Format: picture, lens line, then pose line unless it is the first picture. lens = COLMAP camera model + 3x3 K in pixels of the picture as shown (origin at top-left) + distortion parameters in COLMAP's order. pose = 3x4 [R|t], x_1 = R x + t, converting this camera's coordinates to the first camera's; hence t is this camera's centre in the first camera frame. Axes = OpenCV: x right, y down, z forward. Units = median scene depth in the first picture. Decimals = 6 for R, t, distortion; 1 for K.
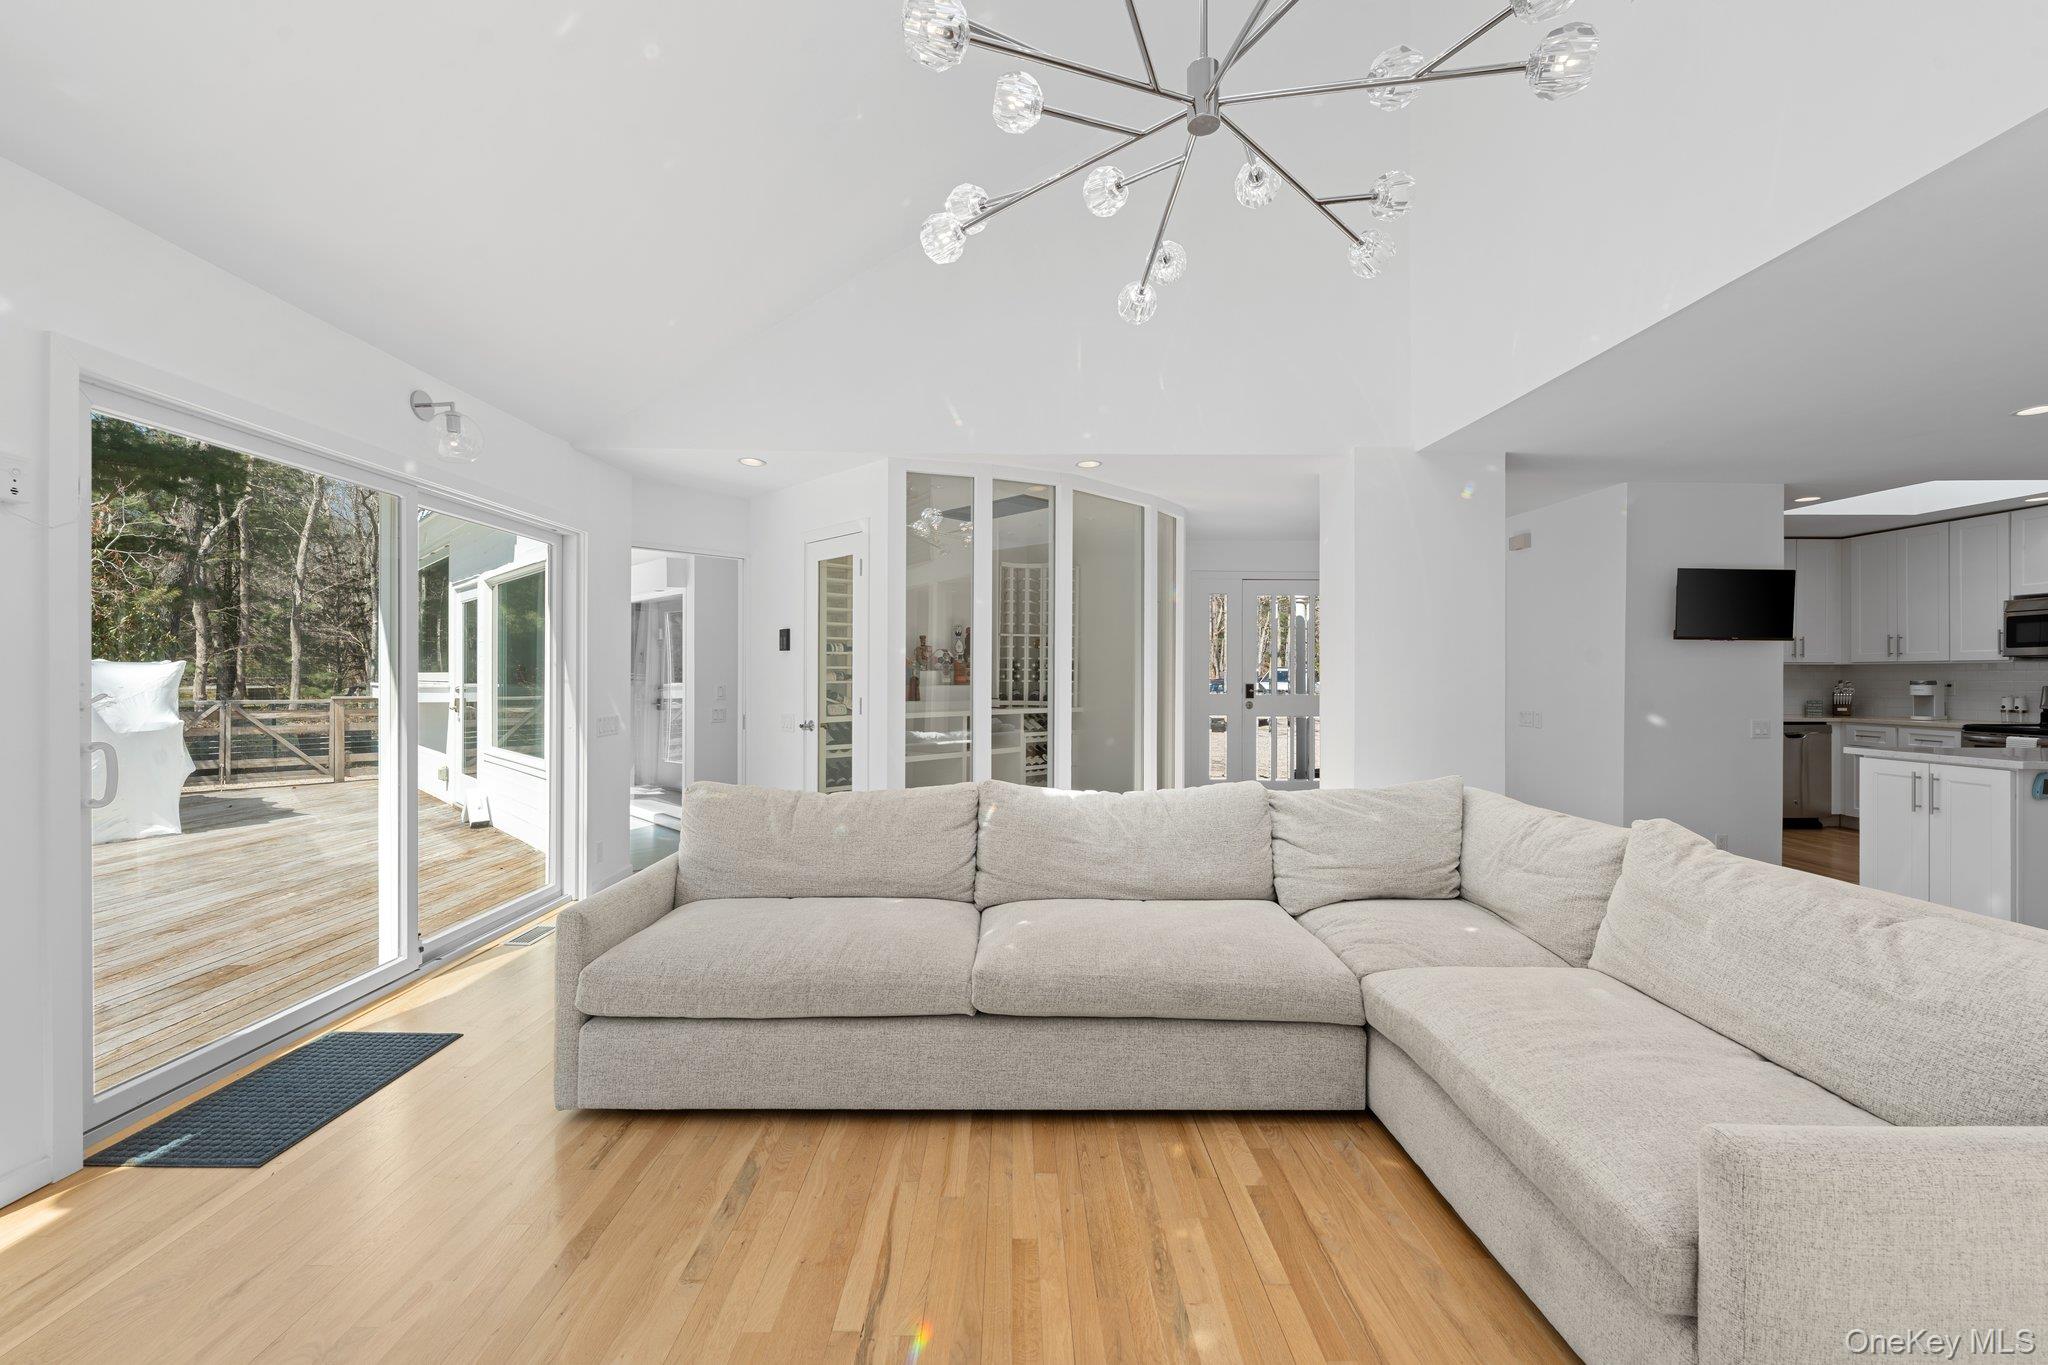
lens RADIAL K [[819.8, 0, 1018.8], [0, 819.8, 676.5], [0, 0, 1]] dist [-0.001099, -0.000335]
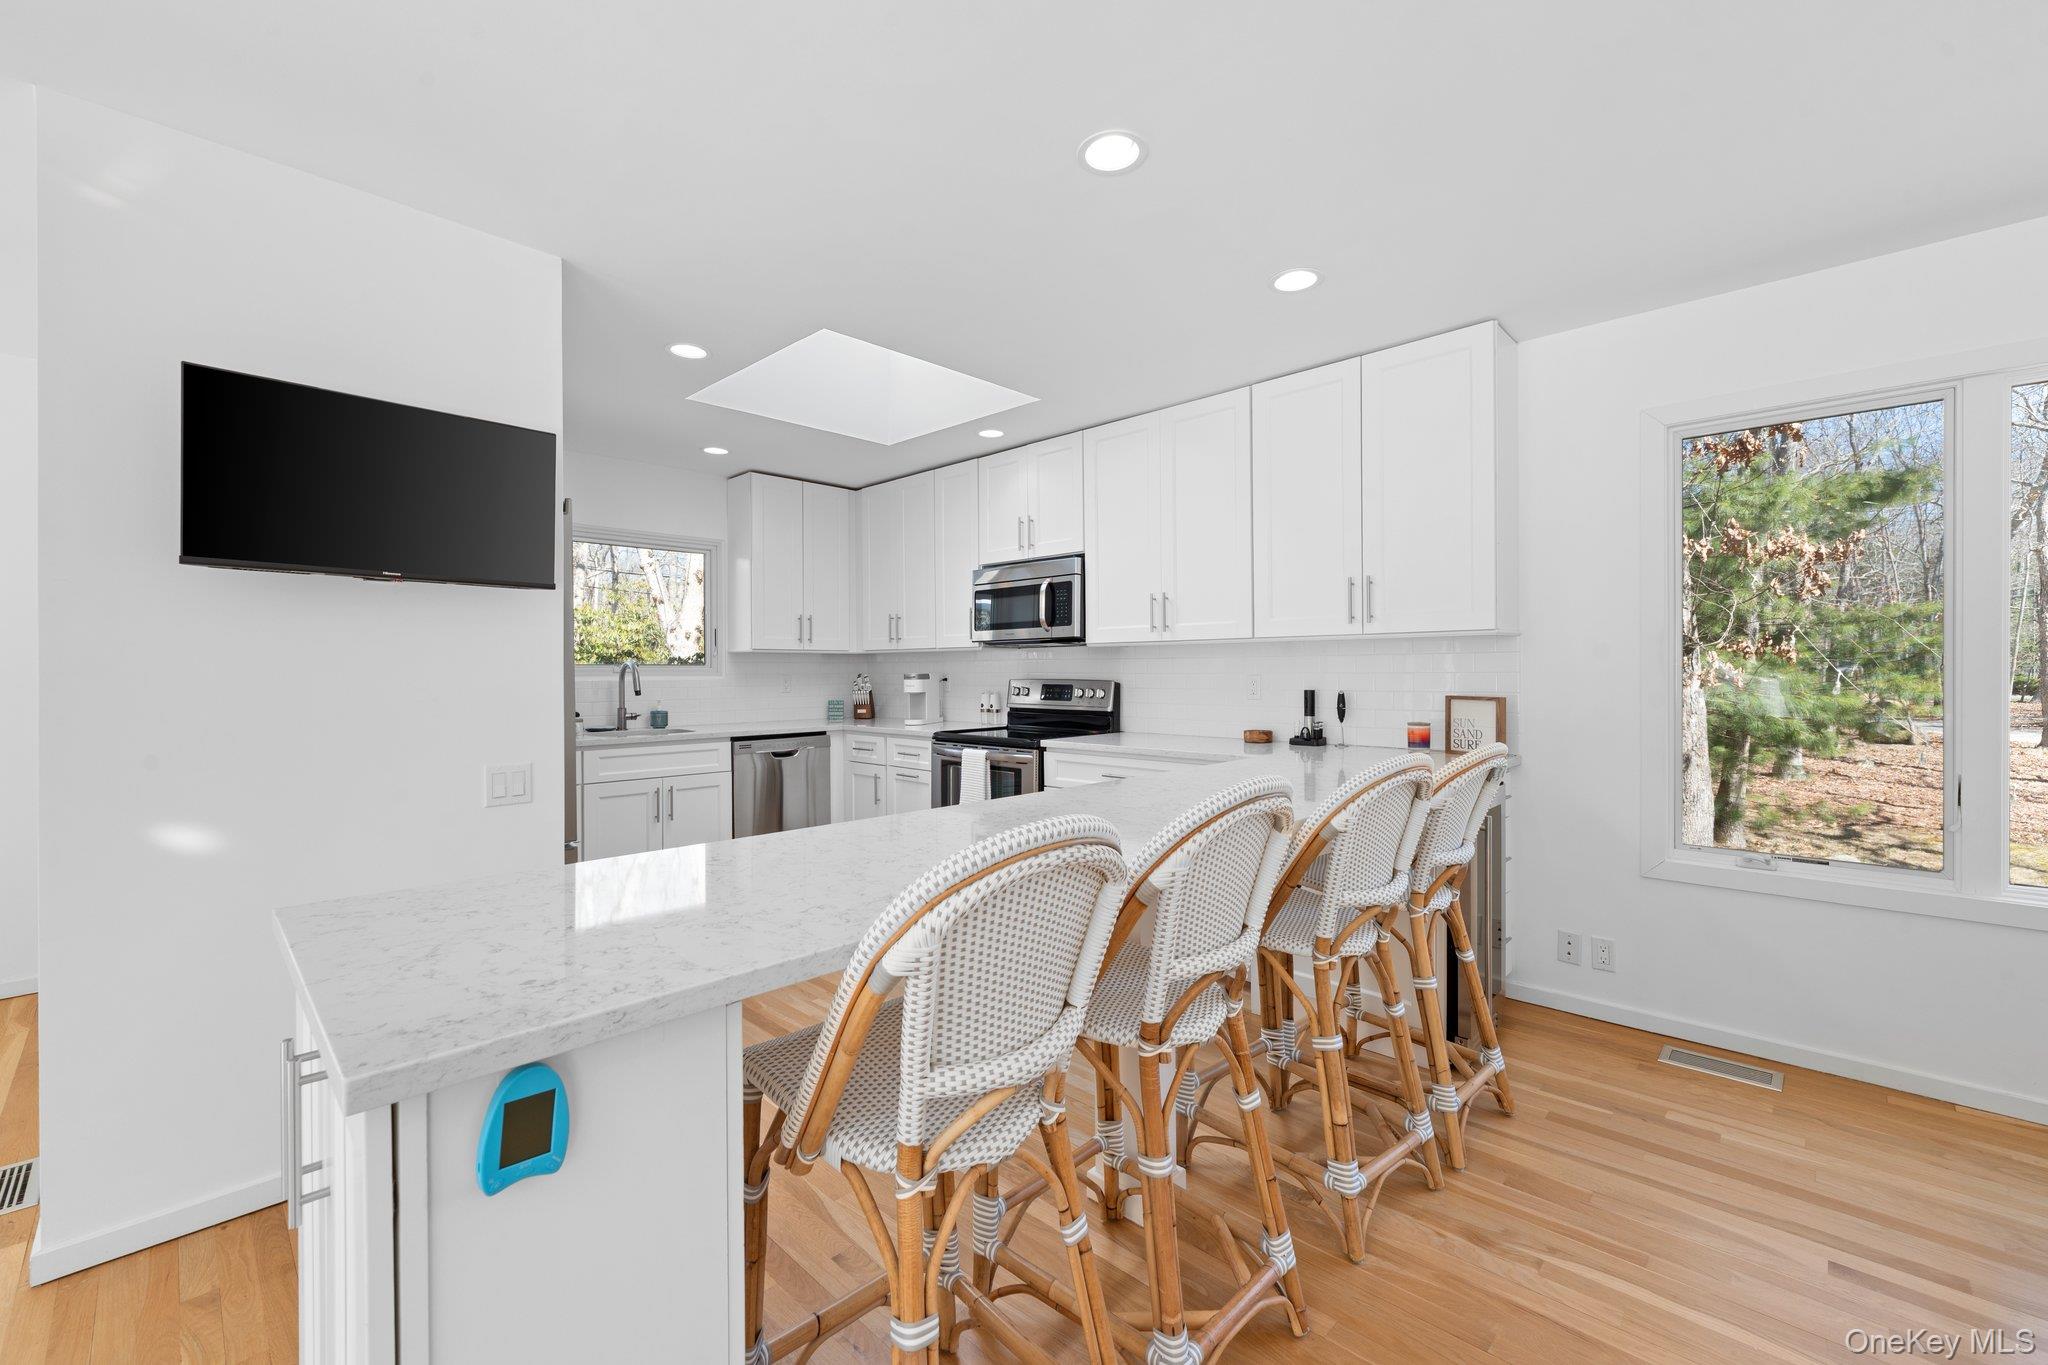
lens RADIAL K [[836.0, 0, 1024.0], [0, 836.0, 682.5], [0, 0, 1]] dist [-0.001272, -0.000426]
pose [[0.698724, -0.015349, 0.715227, 0.665358], [0.004913, 0.999849, 0.016657, 0.000652], [-0.715375, -0.008125, 0.698694, 0.407288]]
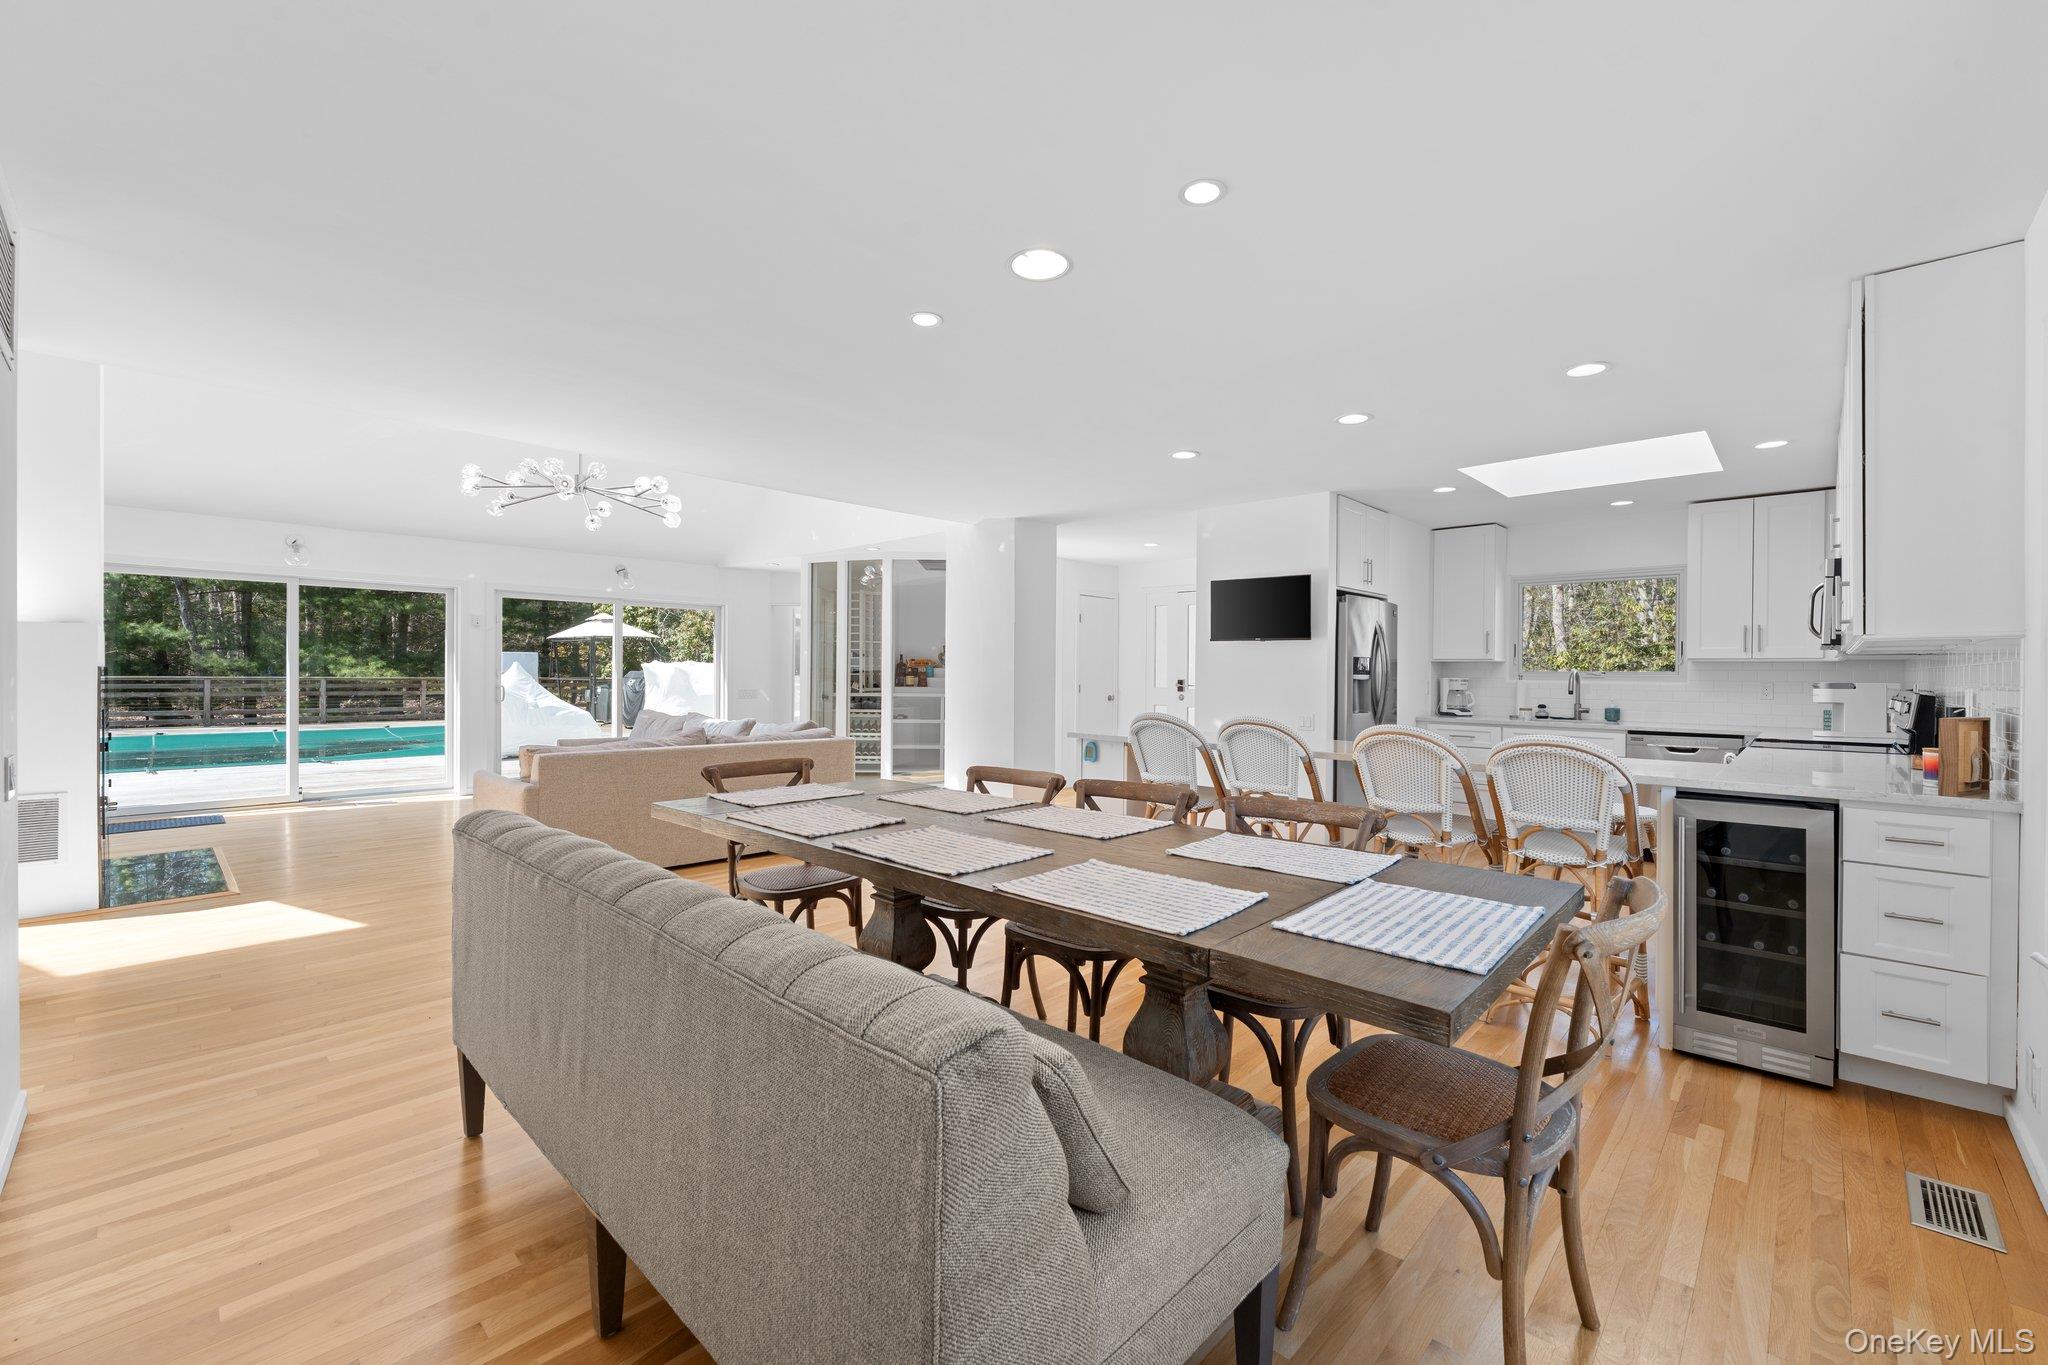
lens RADIAL K [[840.1, 0, 1004.6], [0, 840.1, 683.1], [0, 0, 1]] dist [-0.005436, -0.000634]
pose [[0.710054, 0.013512, -0.704017, 1.206809], [-0.006656, 0.999900, 0.012477, 0.000899], [0.704115, -0.004173, 0.710073, -0.060277]]
